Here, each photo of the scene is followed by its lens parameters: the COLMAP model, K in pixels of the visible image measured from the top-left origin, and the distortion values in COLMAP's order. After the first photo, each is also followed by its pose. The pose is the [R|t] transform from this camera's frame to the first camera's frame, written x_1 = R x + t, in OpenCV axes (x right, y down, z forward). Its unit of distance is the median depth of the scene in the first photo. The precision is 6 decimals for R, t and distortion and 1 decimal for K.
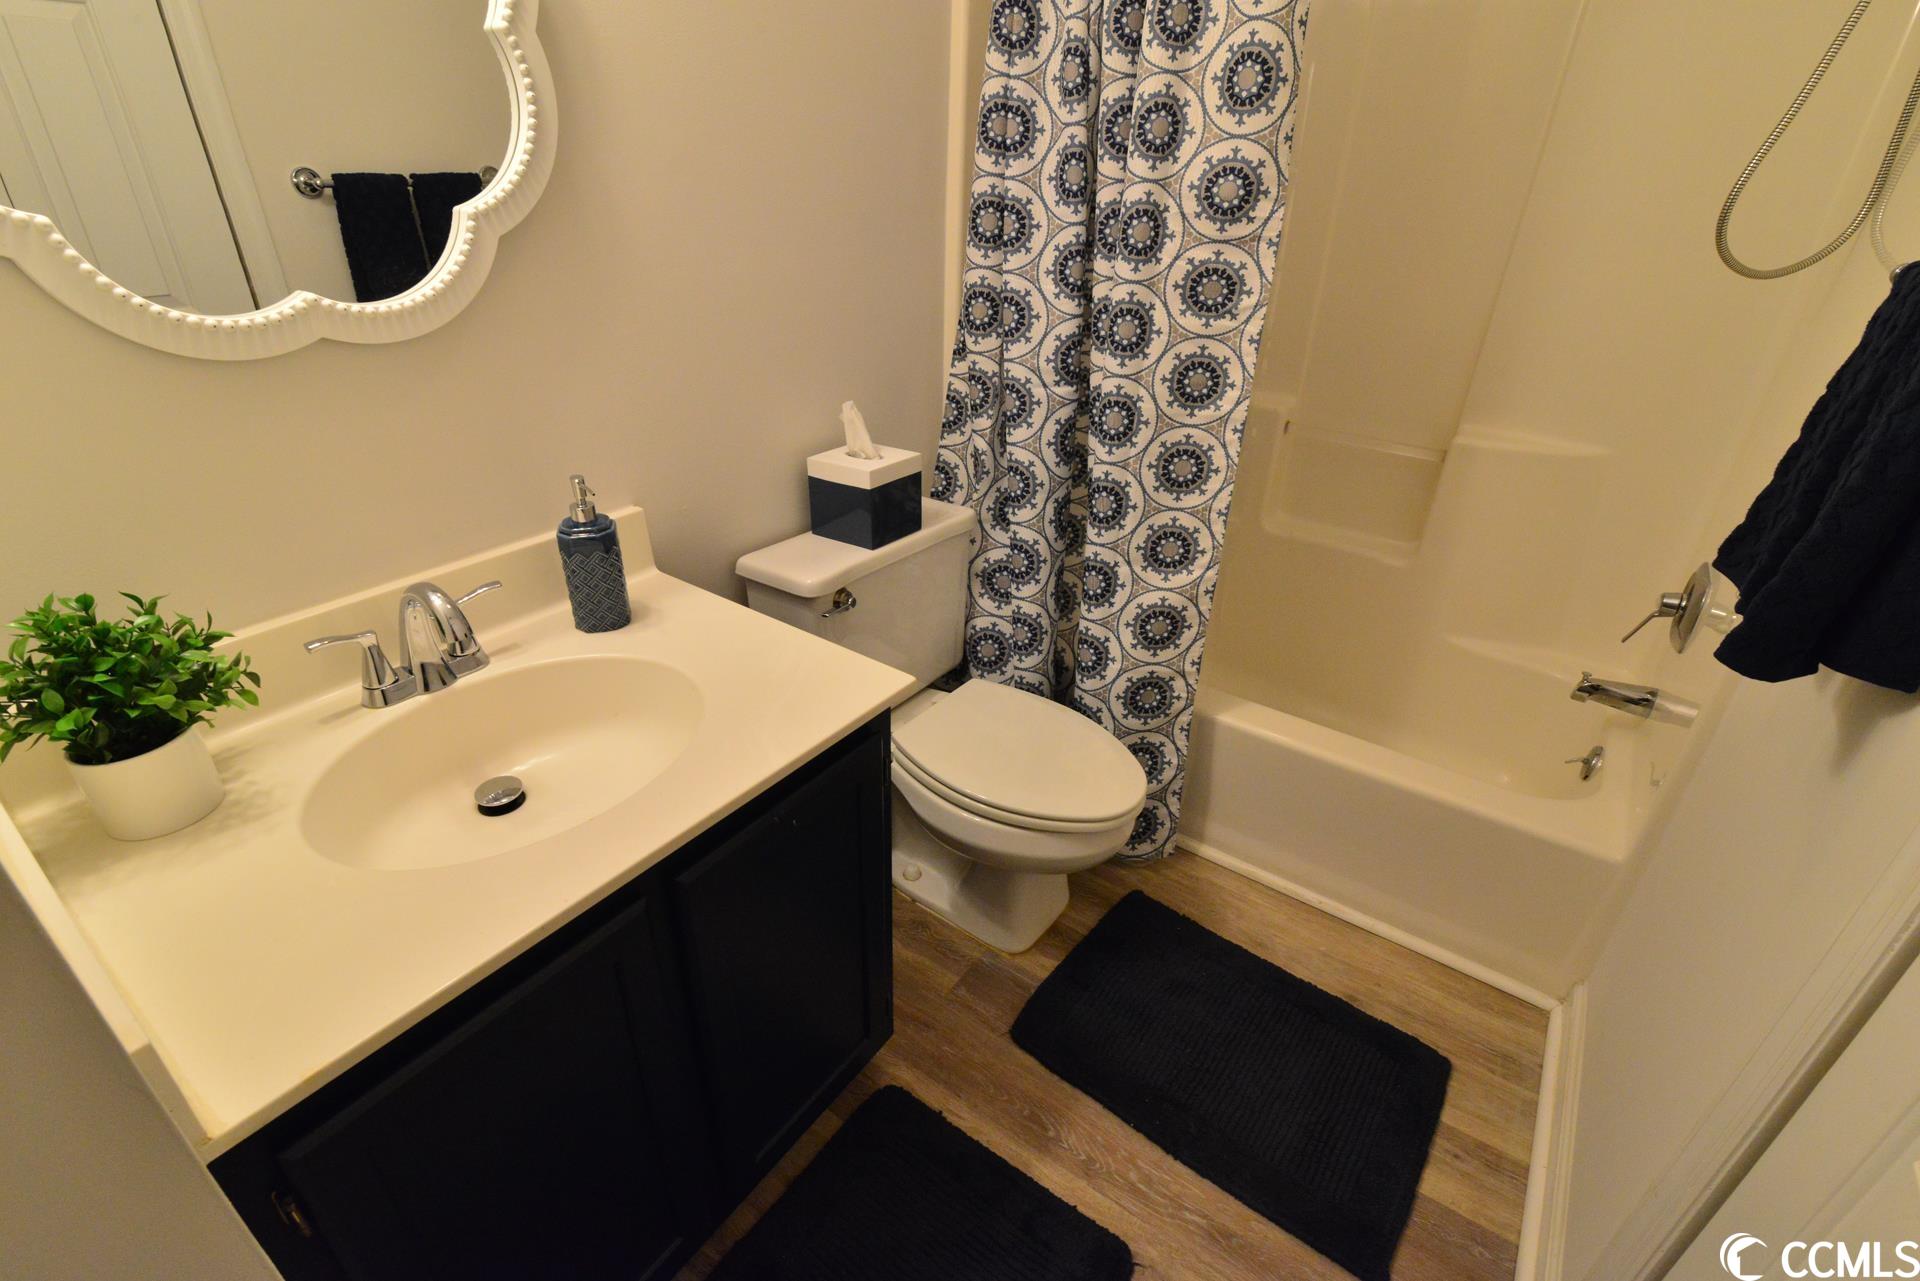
lens RADIAL K [[875.9, 0, 959.1], [0, 875.9, 643.0], [0, 0, 1]] dist [-0.019854, 0.001259]
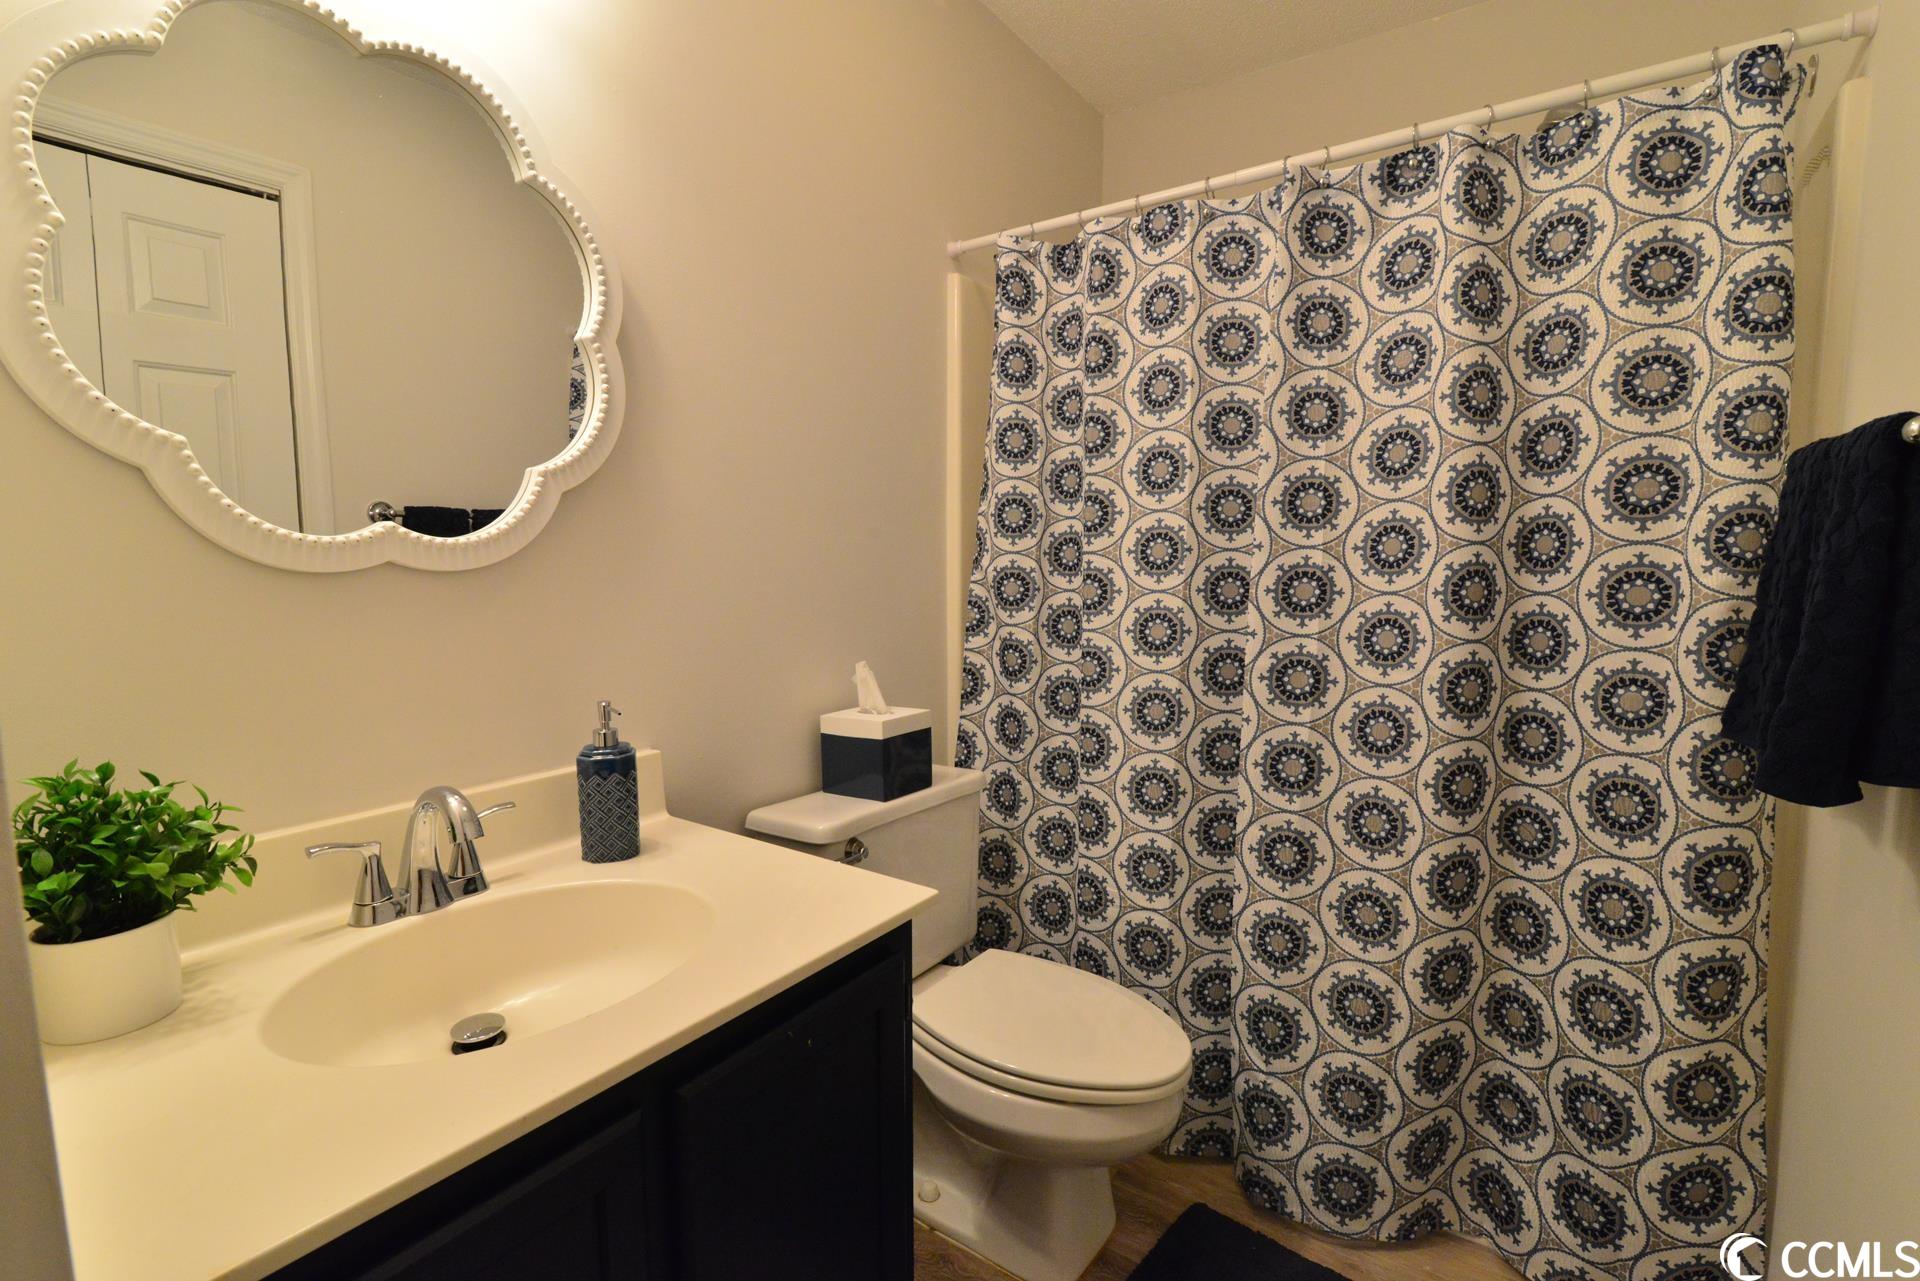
lens RADIAL K [[875.9, 0, 957.1], [0, 875.9, 640.7], [0, 0, 1]] dist [-0.019854, 0.001259]
pose [[0.999426, -0.032252, 0.010393, -0.029515], [0.033771, 0.922980, -0.383363, 0.150840], [0.002772, 0.383494, 0.923539, 0.021317]]
